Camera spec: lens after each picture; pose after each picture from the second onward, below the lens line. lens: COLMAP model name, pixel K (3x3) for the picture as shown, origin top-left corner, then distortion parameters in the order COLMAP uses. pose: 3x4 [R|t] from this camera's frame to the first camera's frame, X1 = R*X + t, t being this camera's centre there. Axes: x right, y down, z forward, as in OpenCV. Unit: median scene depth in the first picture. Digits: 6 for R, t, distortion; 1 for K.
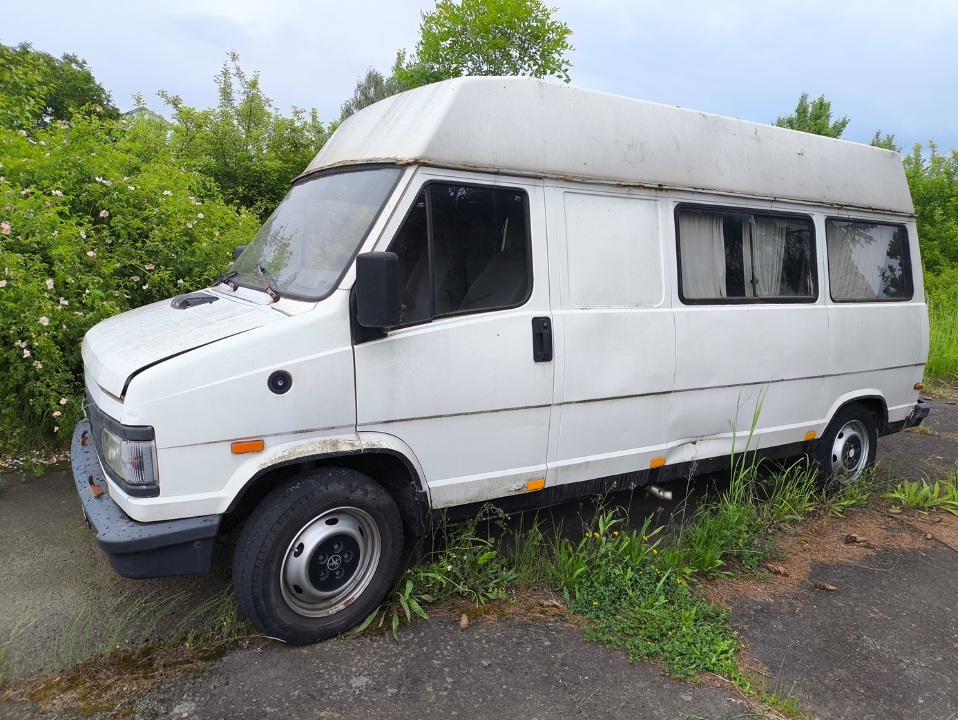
lens RADIAL K [[709.3, 0, 479.0], [0, 709.3, 360.0], [0, 0, 1]] dist [0.073823, -0.120720]
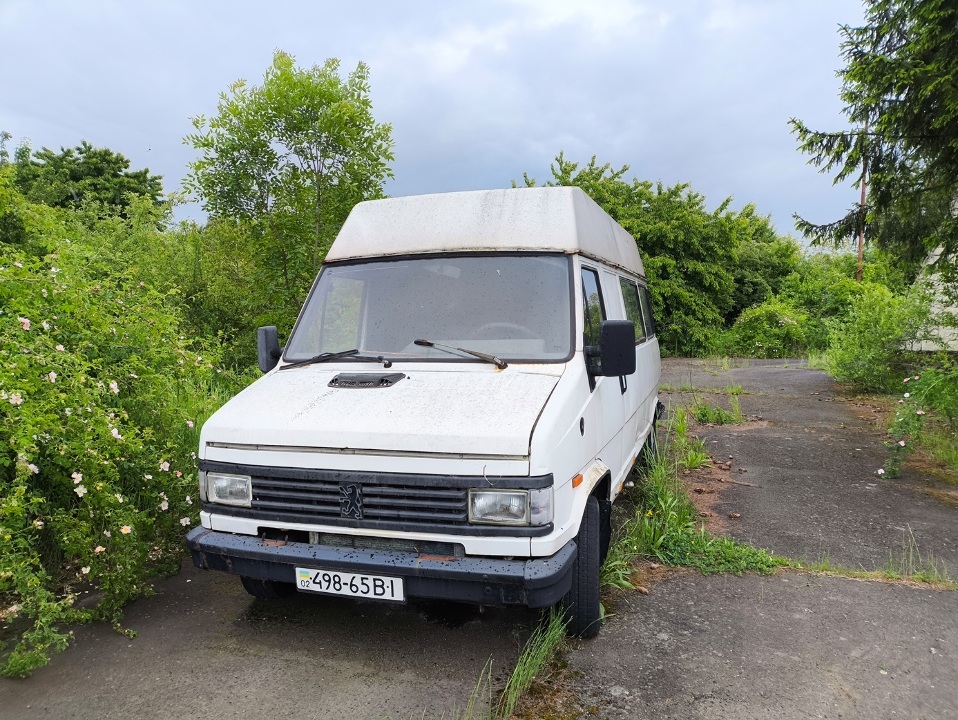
lens RADIAL K [[709.3, 0, 479.0], [0, 709.3, 360.0], [0, 0, 1]] dist [0.073823, -0.120720]
pose [[0.802990, -0.119346, 0.583921, -1.147946], [0.165890, 0.985784, -0.026646, -0.081026], [-0.572440, 0.118263, 0.811373, 0.048285]]
